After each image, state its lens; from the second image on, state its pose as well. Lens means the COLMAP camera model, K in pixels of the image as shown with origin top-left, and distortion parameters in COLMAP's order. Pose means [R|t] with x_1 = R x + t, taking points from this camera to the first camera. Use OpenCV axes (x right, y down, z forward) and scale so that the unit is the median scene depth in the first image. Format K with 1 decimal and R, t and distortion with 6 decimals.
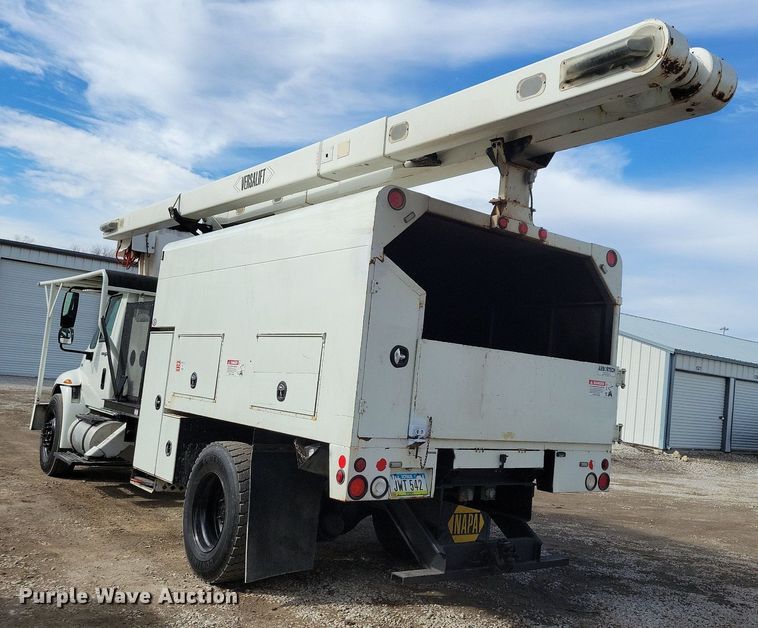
lens RADIAL K [[733.4, 0, 437.9], [0, 733.4, 295.7], [0, 0, 1]] dist [0.060968, 0.000000]
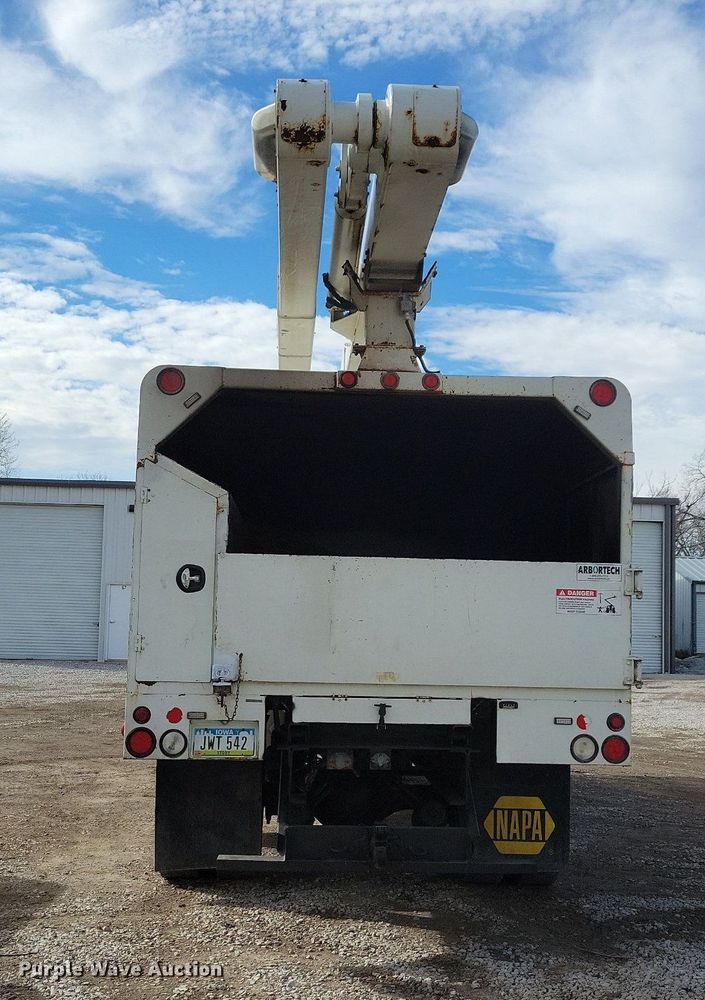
lens RADIAL K [[1194.6, 0, 356.7], [0, 1194.6, 502.5], [0, 0, 1]] dist [0.034473, 0.000000]
pose [[0.798736, -0.135143, -0.586308, 0.778638], [0.120572, 0.990634, -0.064084, 0.096936], [0.589477, -0.019506, 0.807550, 0.067347]]
